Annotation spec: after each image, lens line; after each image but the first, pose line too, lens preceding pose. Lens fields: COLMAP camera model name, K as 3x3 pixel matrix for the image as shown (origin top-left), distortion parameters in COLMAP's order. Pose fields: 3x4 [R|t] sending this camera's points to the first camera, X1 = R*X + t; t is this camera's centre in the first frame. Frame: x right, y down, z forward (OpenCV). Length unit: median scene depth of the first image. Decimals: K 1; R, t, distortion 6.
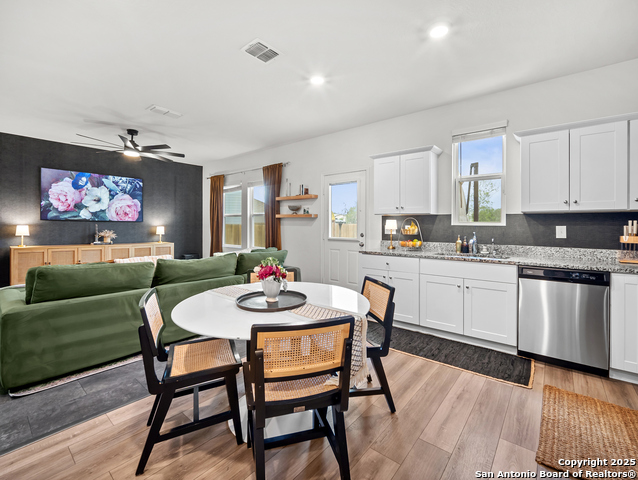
lens RADIAL K [[285.4, 0, 324.1], [0, 285.4, 228.6], [0, 0, 1]] dist [-0.000139, 0.000270]
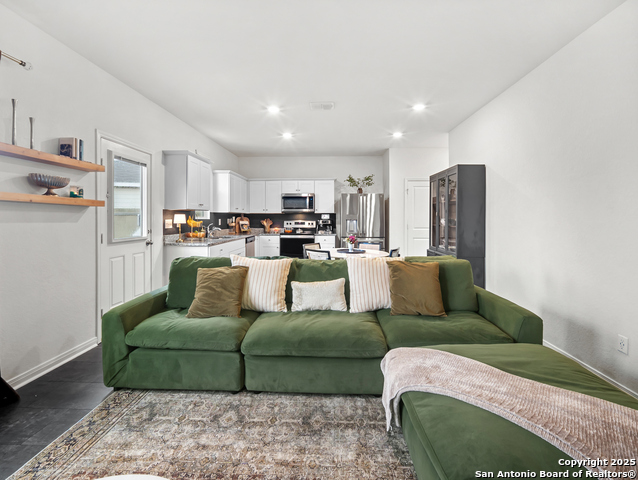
lens RADIAL K [[289.5, 0, 315.3], [0, 289.5, 216.8], [0, 0, 1]] dist [0.000488, 0.000351]
pose [[-0.583981, -0.005311, 0.811750, -0.710078], [-0.000357, 0.999980, 0.006286, -0.021711], [-0.811767, 0.003381, -0.583972, 0.941350]]
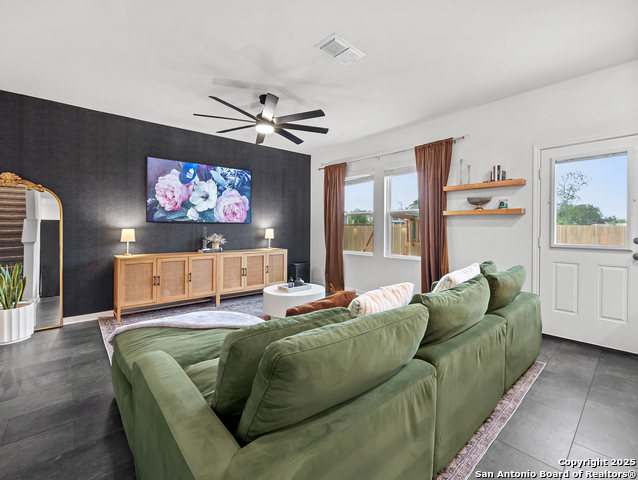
lens RADIAL K [[290.6, 0, 333.5], [0, 290.6, 226.3], [0, 0, 1]] dist [-0.000809, 0.000032]
pose [[0.990389, -0.008385, -0.138054, -0.356494], [0.006914, 0.999914, -0.011133, -0.005280], [0.138136, 0.010072, 0.990362, 0.260926]]
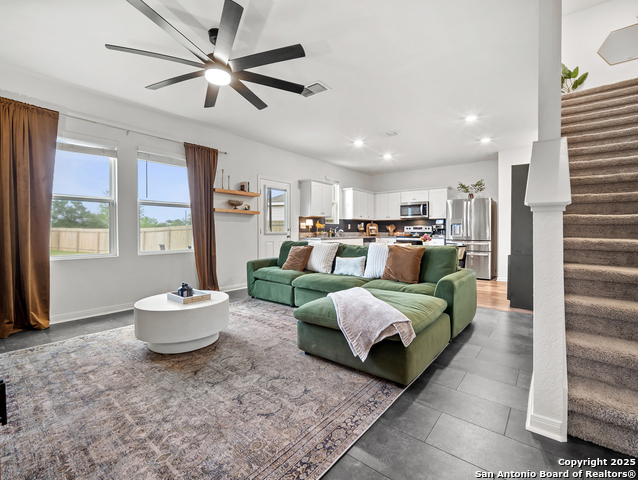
lens RADIAL K [[285.4, 0, 324.1], [0, 285.4, 228.6], [0, 0, 1]] dist [-0.000139, 0.000270]
pose [[-0.003603, -0.001753, 0.999992, -1.086558], [0.005213, 0.999985, 0.001772, 0.014260], [-0.999980, 0.005219, -0.003594, 0.712233]]
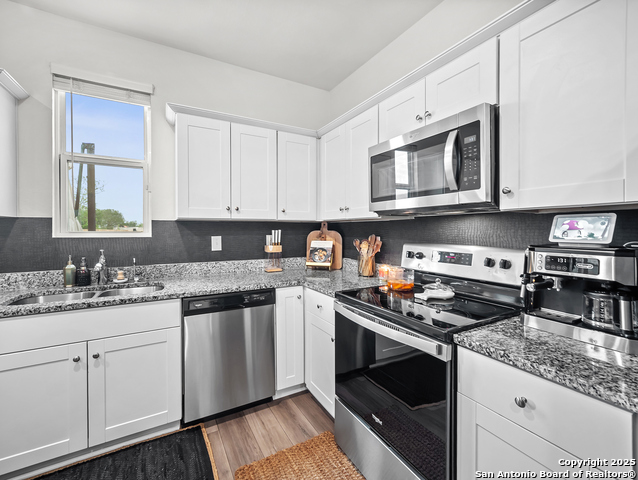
lens RADIAL K [[285.4, 0, 324.1], [0, 285.4, 228.6], [0, 0, 1]] dist [-0.000139, 0.000270]
pose [[0.358125, -0.005787, 0.933656, 0.087353], [0.013056, 0.999914, 0.001190, -0.016213], [-0.933582, 0.011763, 0.358170, 0.226336]]
